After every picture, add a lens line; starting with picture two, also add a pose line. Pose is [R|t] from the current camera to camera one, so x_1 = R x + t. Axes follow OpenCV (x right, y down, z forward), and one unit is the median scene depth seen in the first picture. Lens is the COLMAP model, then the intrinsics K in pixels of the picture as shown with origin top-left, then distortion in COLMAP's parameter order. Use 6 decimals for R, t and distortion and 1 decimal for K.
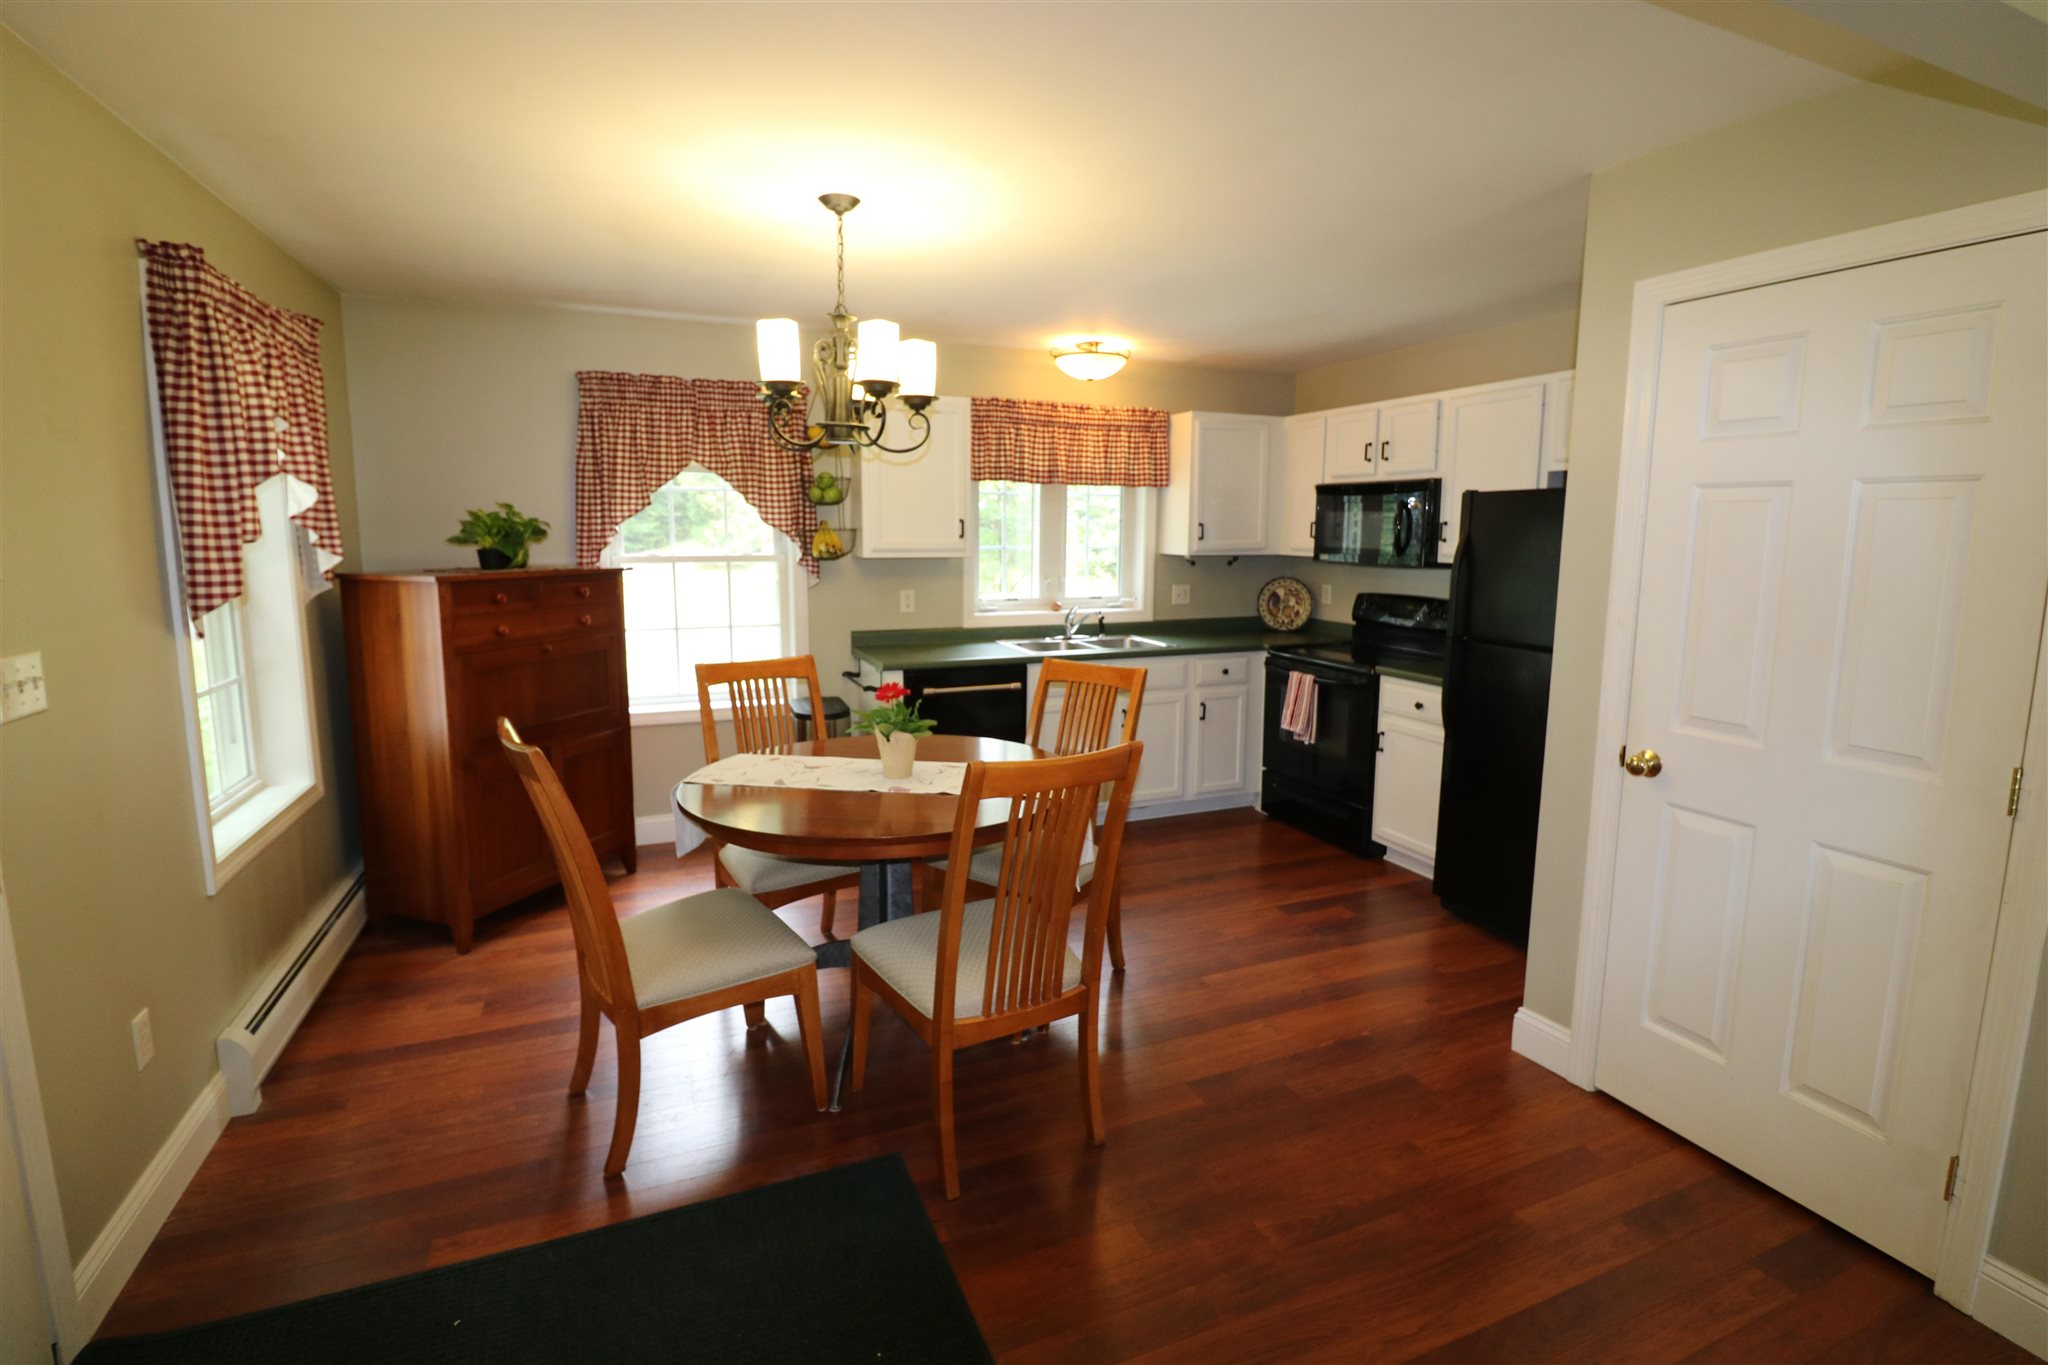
lens RADIAL K [[938.3, 0, 1028.5], [0, 938.3, 653.5], [0, 0, 1]] dist [0.001030, -0.013145]
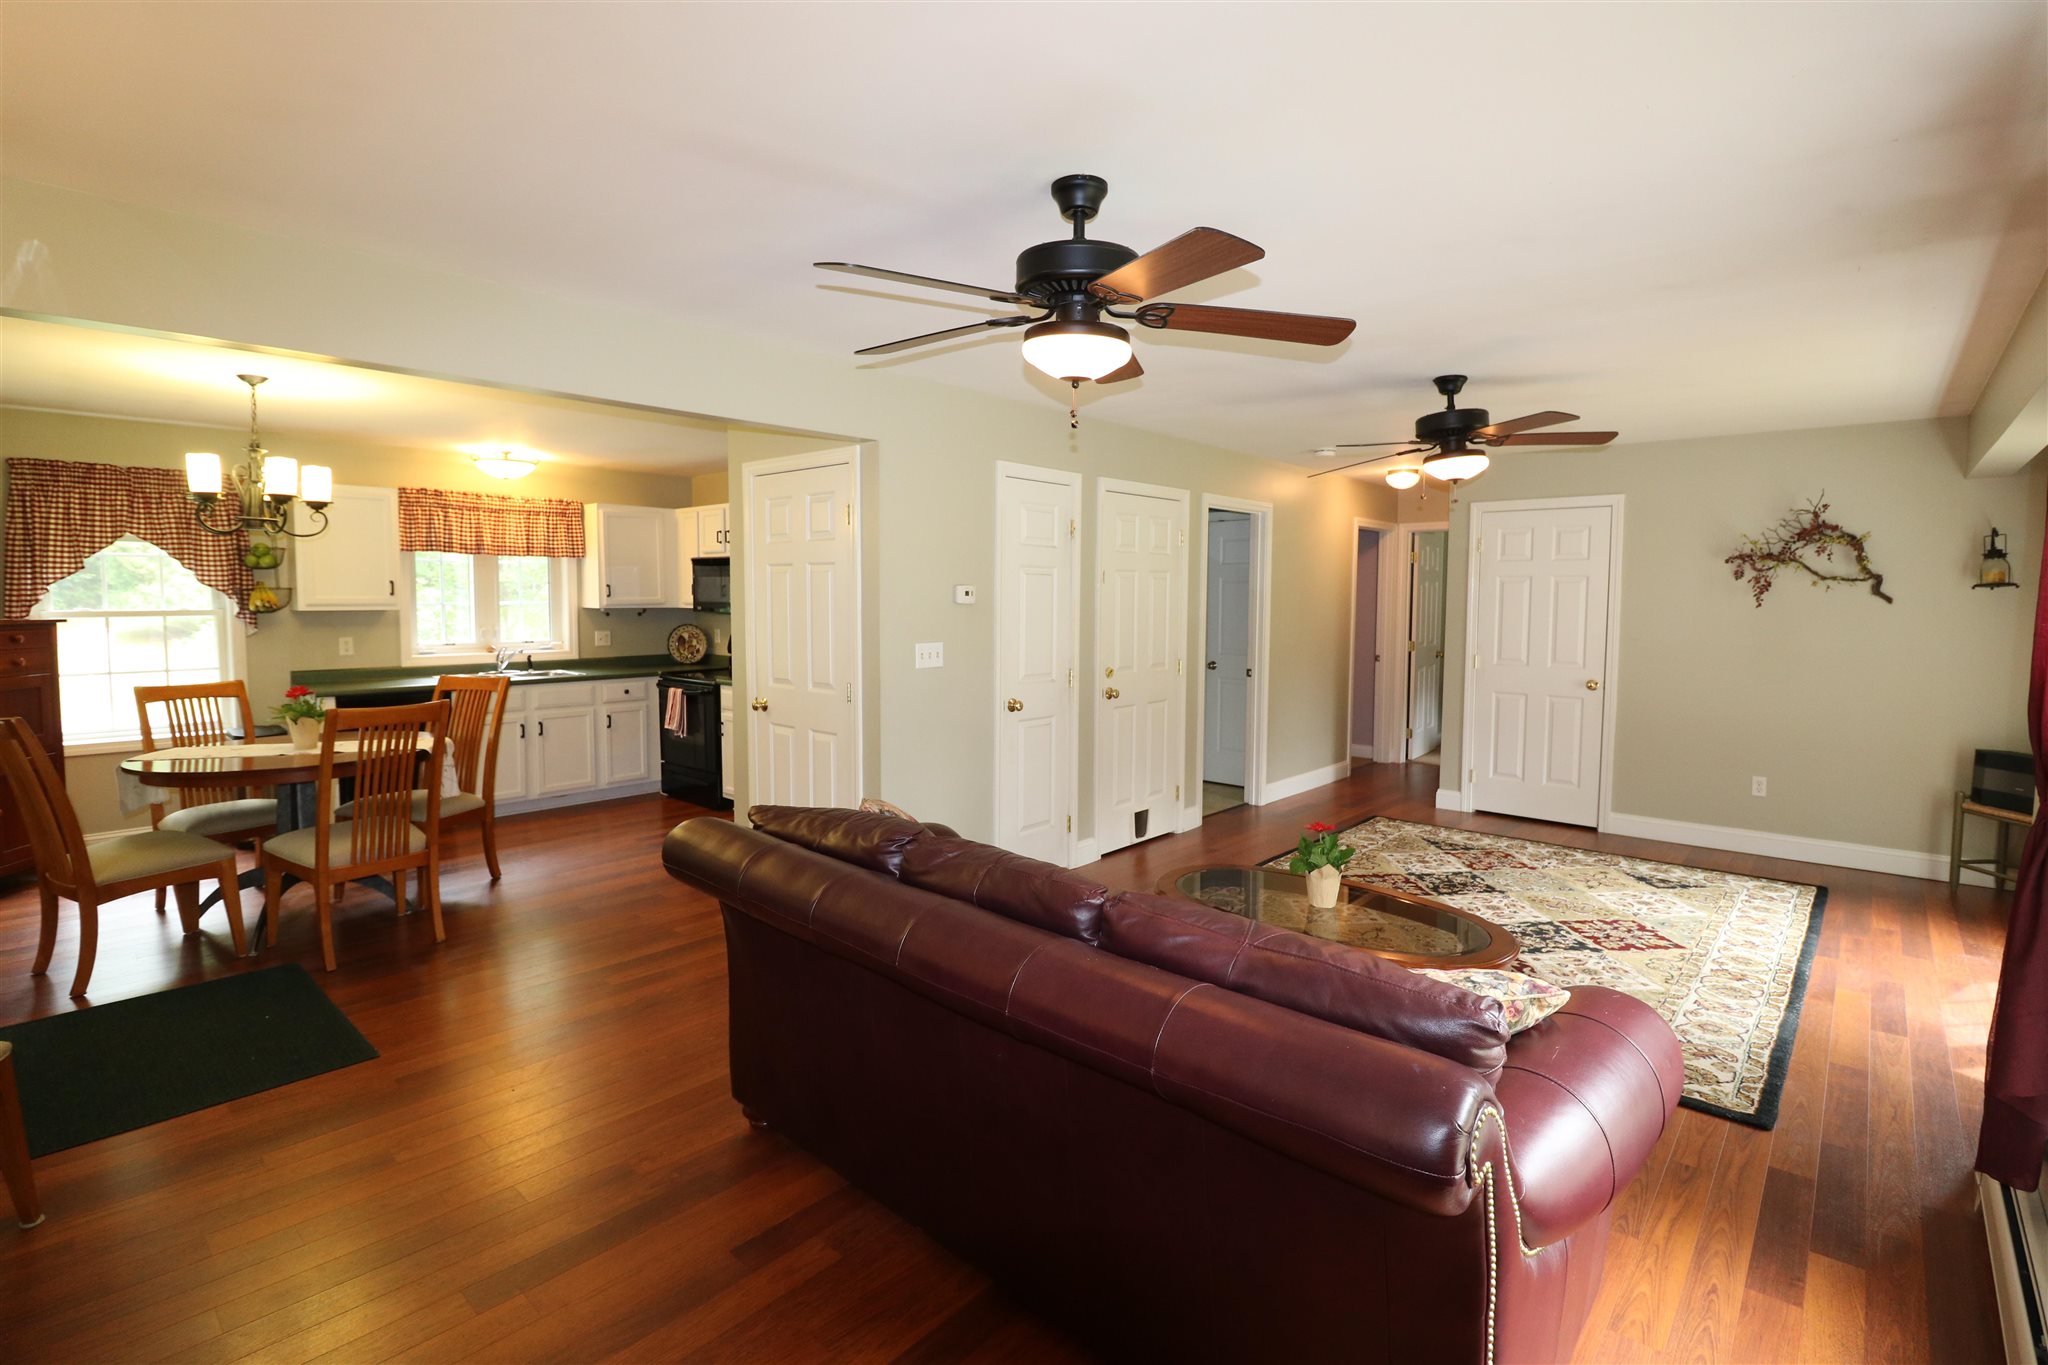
lens RADIAL K [[938.3, 0, 1028.5], [0, 938.3, 653.5], [0, 0, 1]] dist [0.001030, -0.013145]
pose [[0.904564, -0.028395, 0.425391, 0.179468], [0.057686, 0.996756, -0.056130, 0.084134], [-0.422417, 0.075312, 0.903267, -0.557872]]
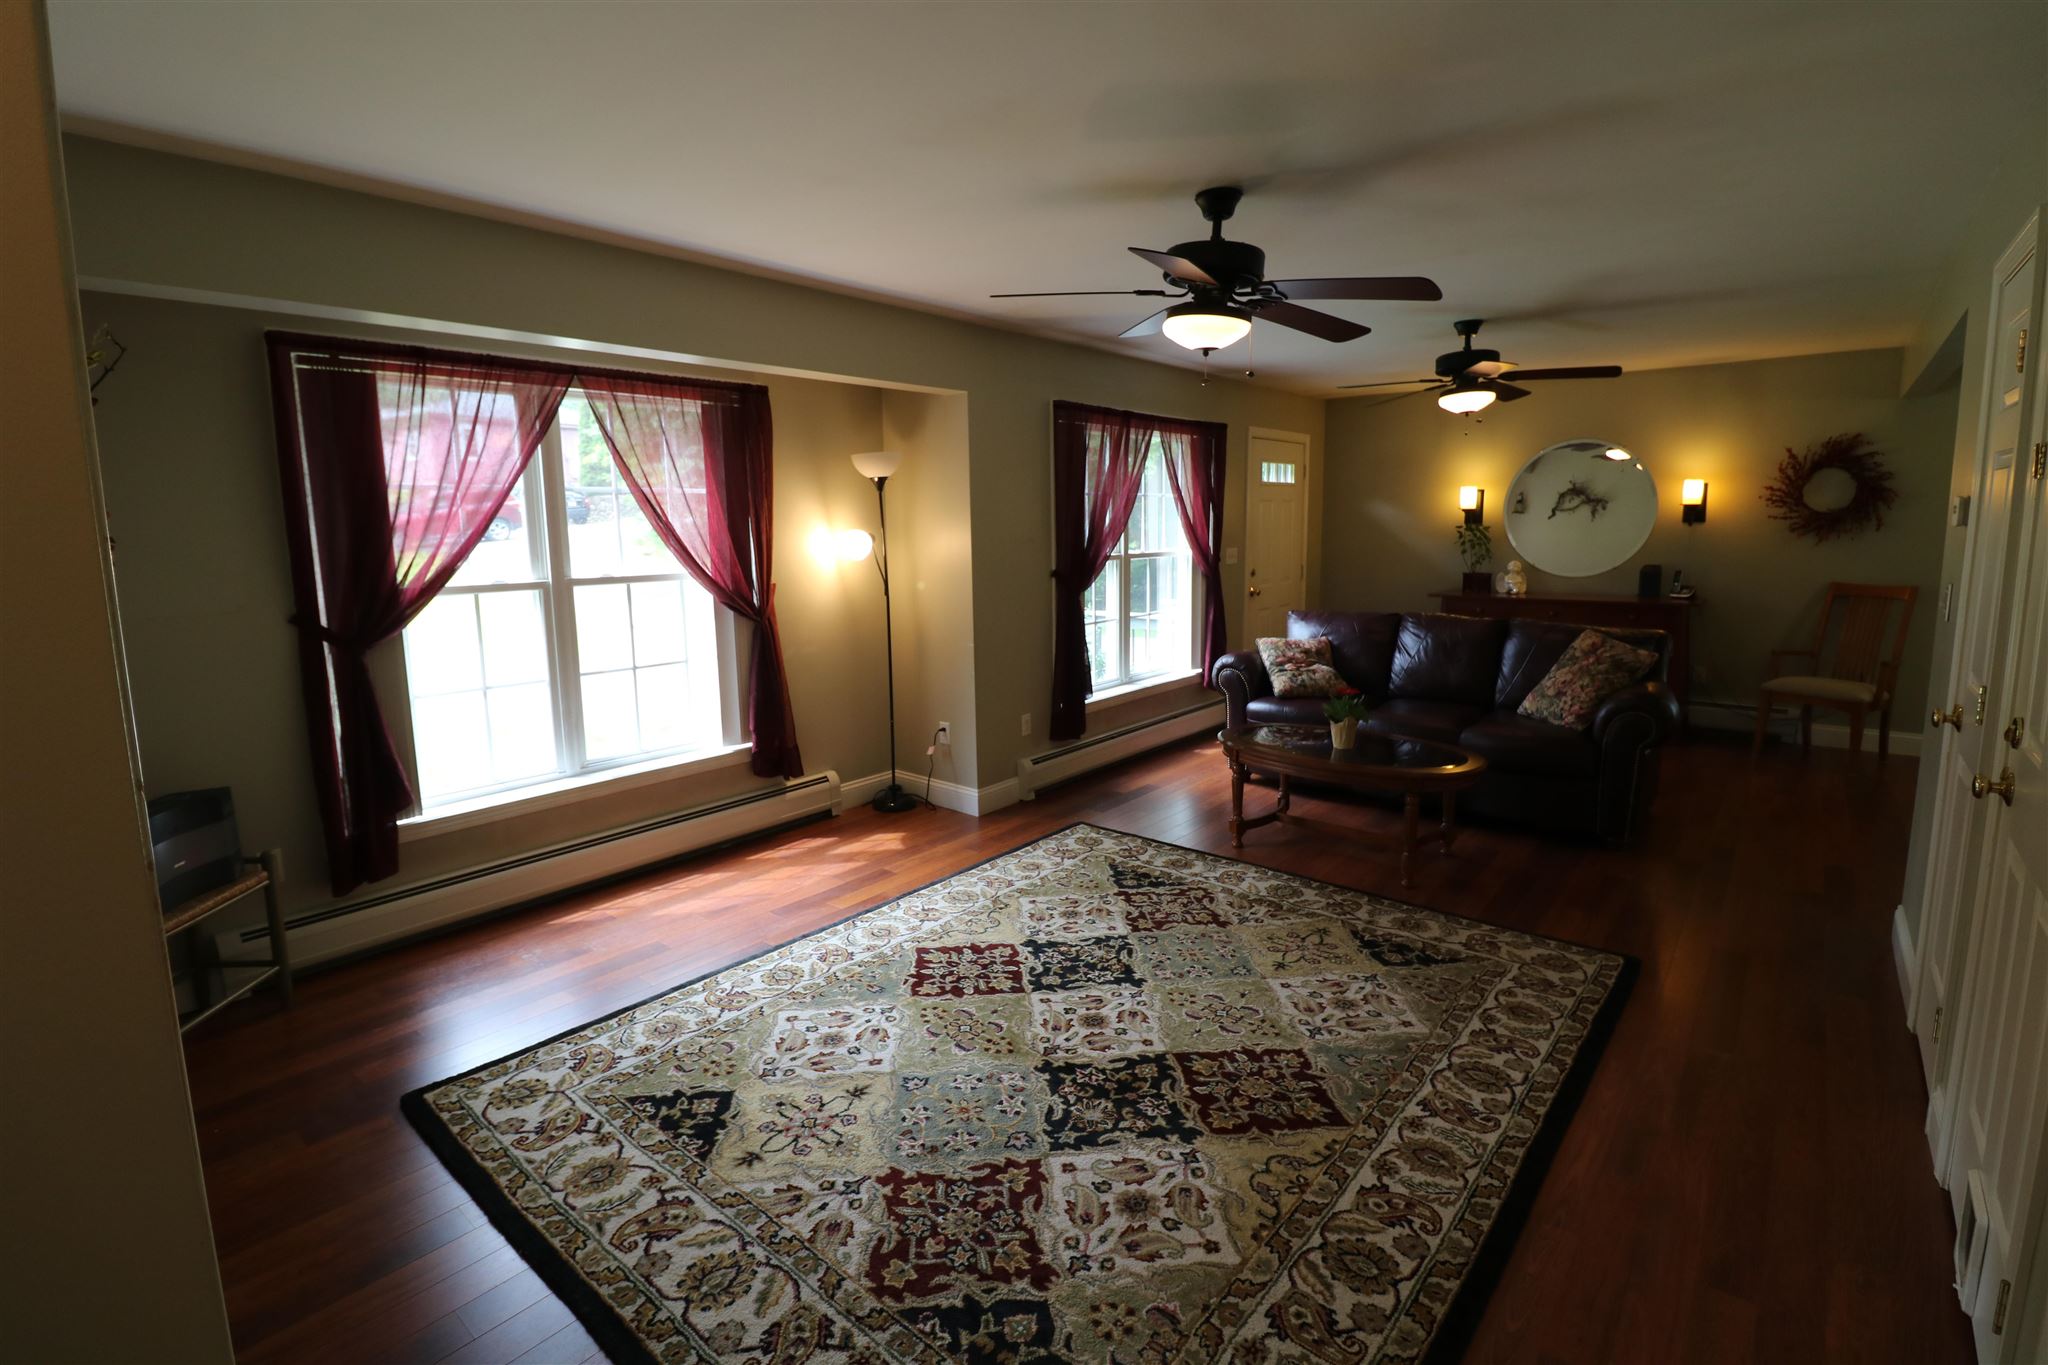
lens RADIAL K [[938.3, 0, 1028.5], [0, 938.3, 653.5], [0, 0, 1]] dist [0.001030, -0.013145]
pose [[-0.887393, 0.072578, -0.455264, 1.417351], [-0.053794, 0.964483, 0.258611, -0.079280], [0.457864, 0.253980, -0.851971, 0.673560]]
